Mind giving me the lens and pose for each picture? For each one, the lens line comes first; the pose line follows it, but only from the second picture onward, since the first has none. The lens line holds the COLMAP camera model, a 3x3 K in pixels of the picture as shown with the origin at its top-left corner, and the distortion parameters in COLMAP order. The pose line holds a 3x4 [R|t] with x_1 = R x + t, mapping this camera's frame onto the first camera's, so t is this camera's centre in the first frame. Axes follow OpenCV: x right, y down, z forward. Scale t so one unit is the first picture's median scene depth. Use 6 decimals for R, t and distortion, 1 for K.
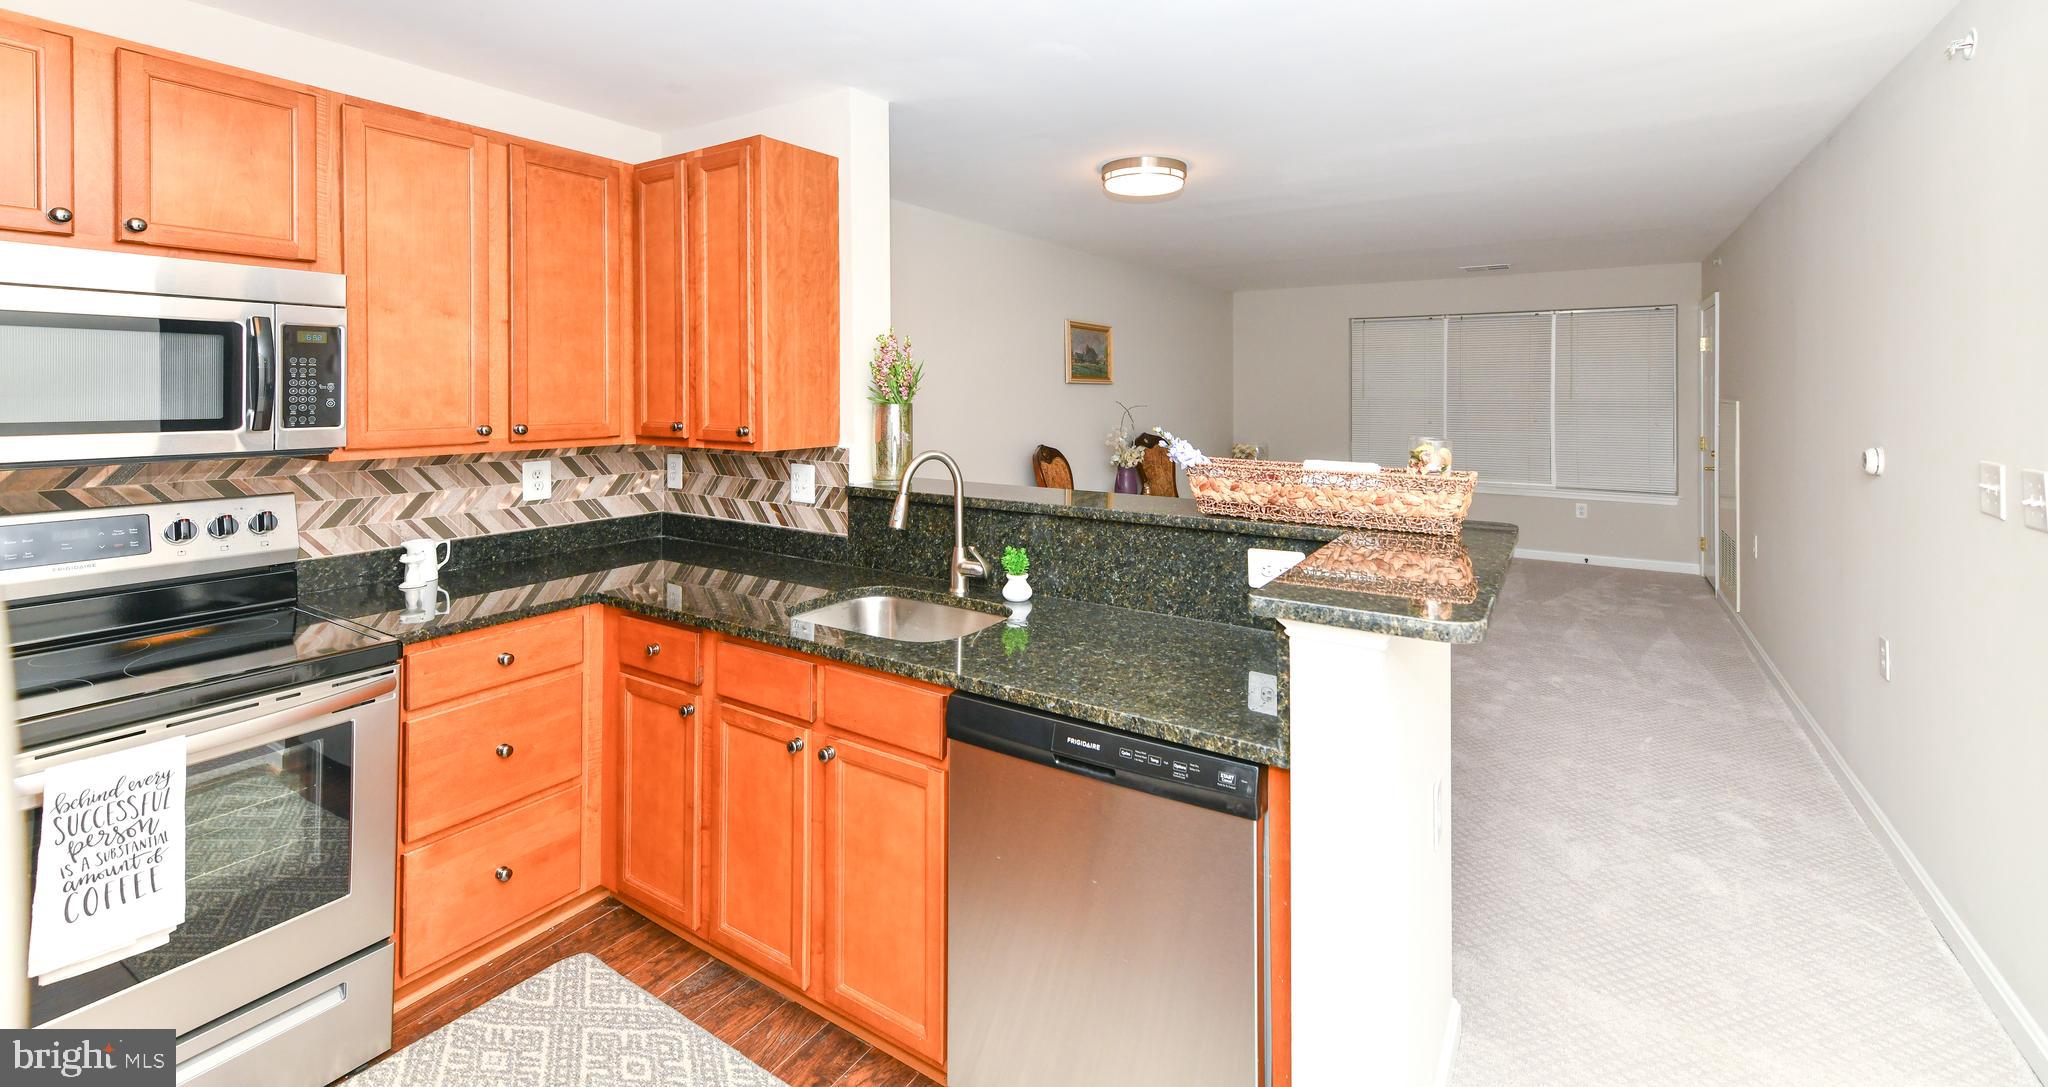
lens RADIAL K [[856.7, 0, 1040.8], [0, 856.7, 395.3], [0, 0, 1]] dist [0.014335, -0.000543]
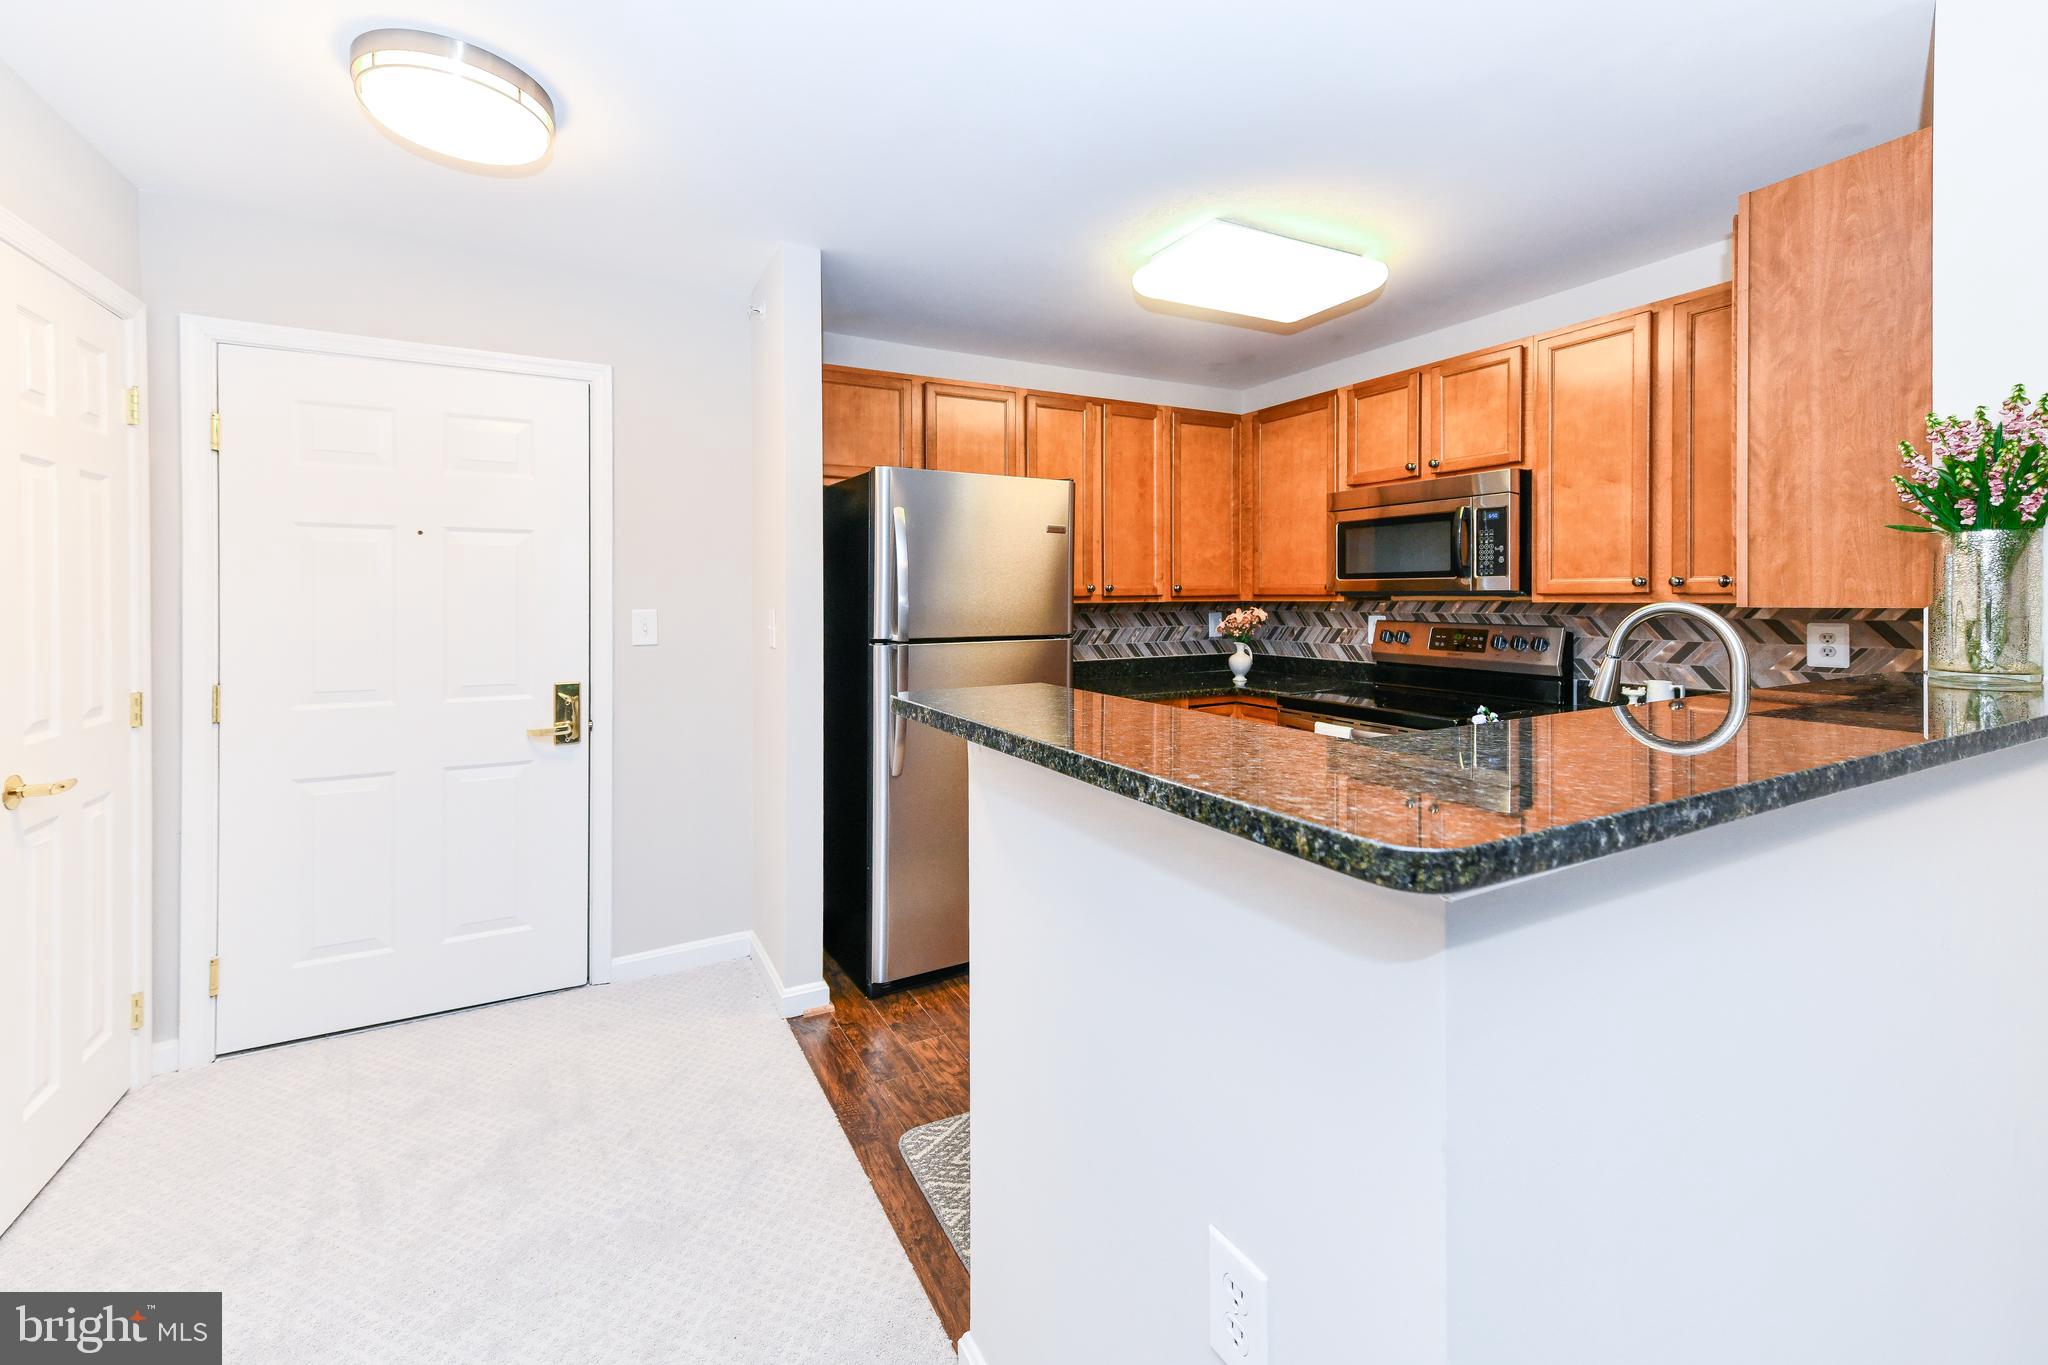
lens RADIAL K [[821.6, 0, 964.0], [0, 821.6, 620.1], [0, 0, 1]] dist [0.013204, 0.000269]
pose [[-0.546705, 0.023946, -0.836983, 0.721658], [-0.006682, 0.999434, 0.032959, 0.060847], [0.837298, 0.023611, -0.546236, 0.868342]]
